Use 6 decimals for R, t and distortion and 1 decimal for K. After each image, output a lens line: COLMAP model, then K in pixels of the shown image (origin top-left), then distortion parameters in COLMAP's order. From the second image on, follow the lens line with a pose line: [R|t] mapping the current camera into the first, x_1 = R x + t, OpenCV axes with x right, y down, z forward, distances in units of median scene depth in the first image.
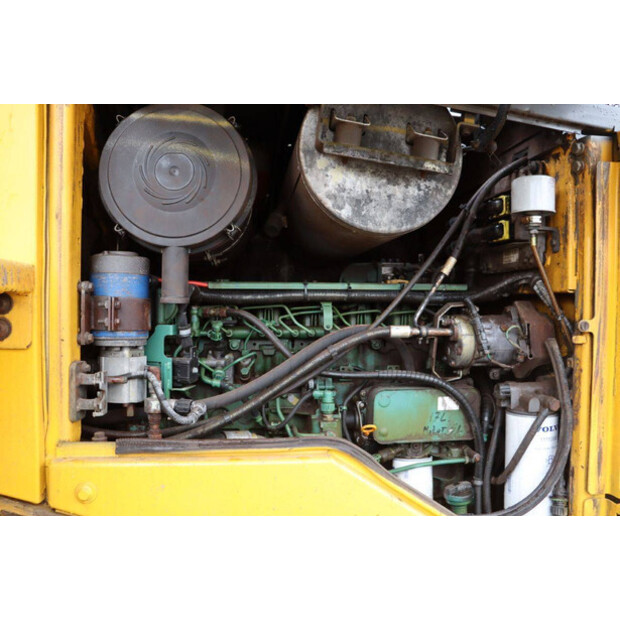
lens RADIAL K [[513.9, 0, 310.0], [0, 513.9, 310.0], [0, 0, 1]] dist [-0.177354, 0.152135]
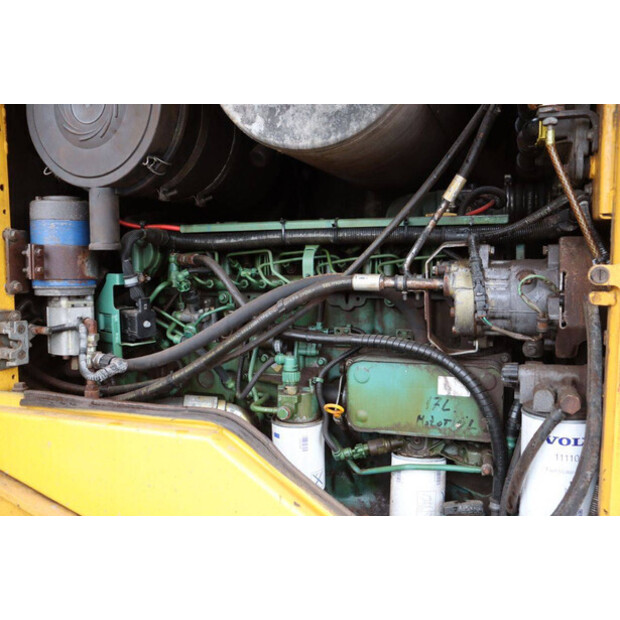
lens RADIAL K [[596.4, 0, 310.0], [0, 596.4, 310.0], [0, 0, 1]] dist [-0.090293, 0.018043]
pose [[0.889254, 0.027164, -0.456607, 0.479478], [0.009418, 0.996936, 0.077650, 0.013957], [0.457317, -0.073351, 0.886273, 0.192686]]
